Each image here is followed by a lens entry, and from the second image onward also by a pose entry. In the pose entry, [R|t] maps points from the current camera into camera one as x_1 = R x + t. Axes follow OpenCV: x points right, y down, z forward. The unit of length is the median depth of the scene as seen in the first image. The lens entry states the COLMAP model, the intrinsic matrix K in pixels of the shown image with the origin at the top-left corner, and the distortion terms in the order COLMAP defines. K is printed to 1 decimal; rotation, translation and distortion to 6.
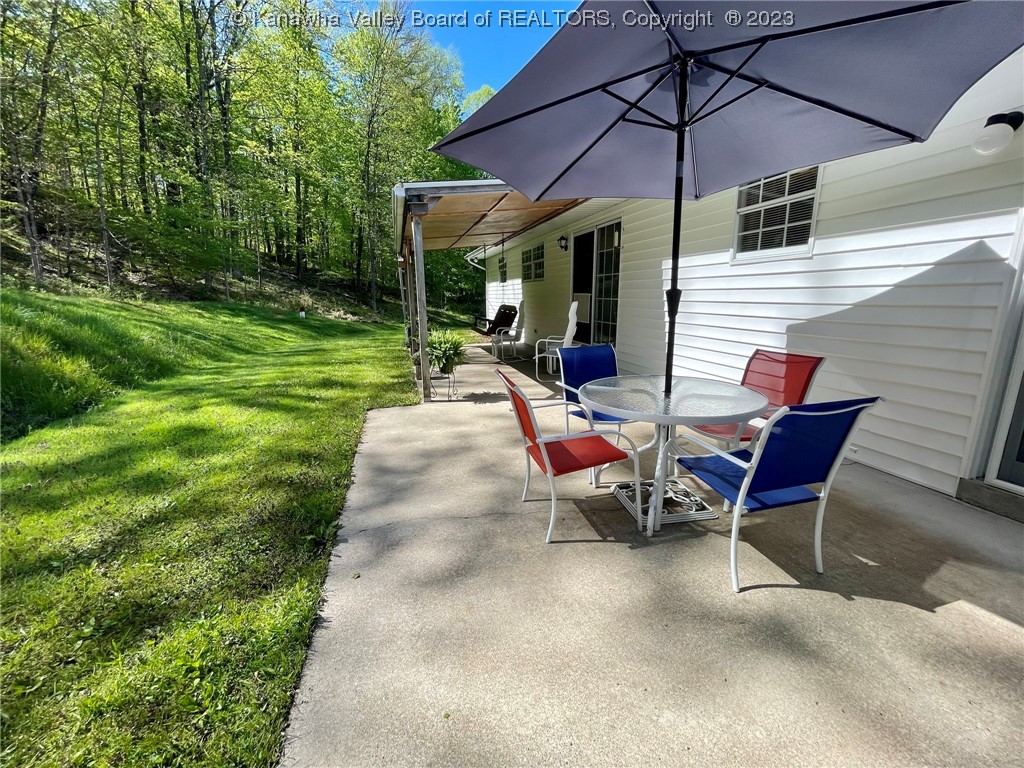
lens RADIAL K [[413.0, 0, 506.8], [0, 413.0, 382.3], [0, 0, 1]] dist [-0.002691, -0.000561]
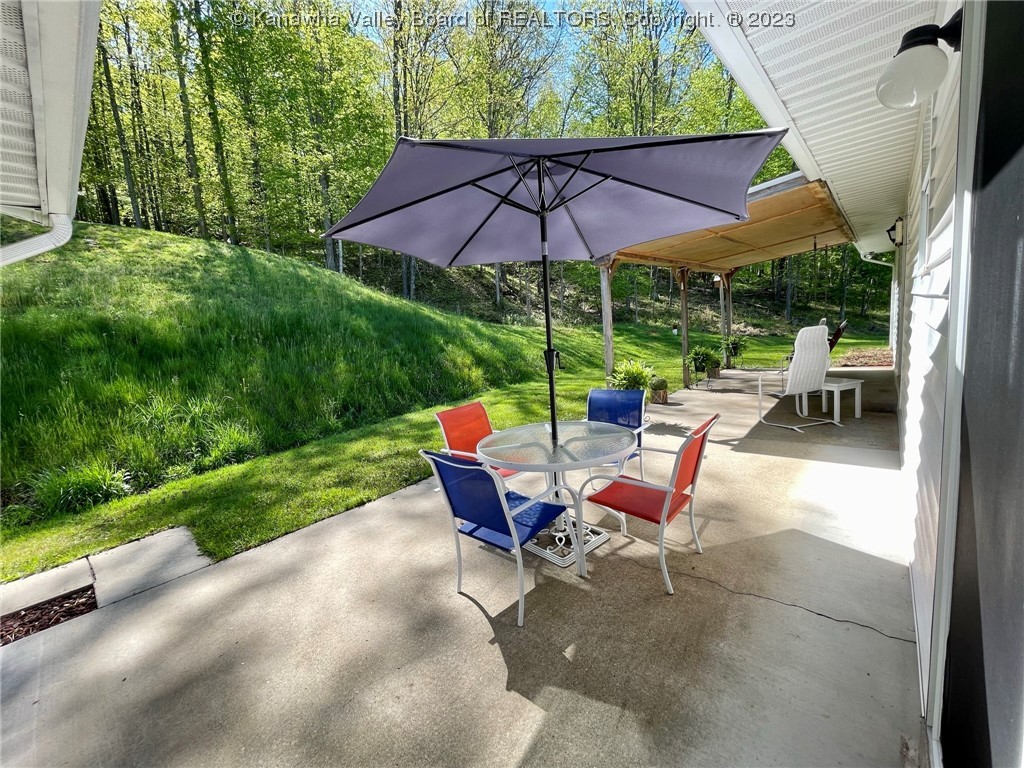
lens RADIAL K [[413.0, 0, 508.4], [0, 413.0, 384.6], [0, 0, 1]] dist [-0.002691, -0.000561]
pose [[0.552363, 0.080787, -0.829680, 0.743708], [-0.094382, 0.994954, 0.034045, -0.090438], [0.828244, 0.059502, 0.557200, 0.160970]]
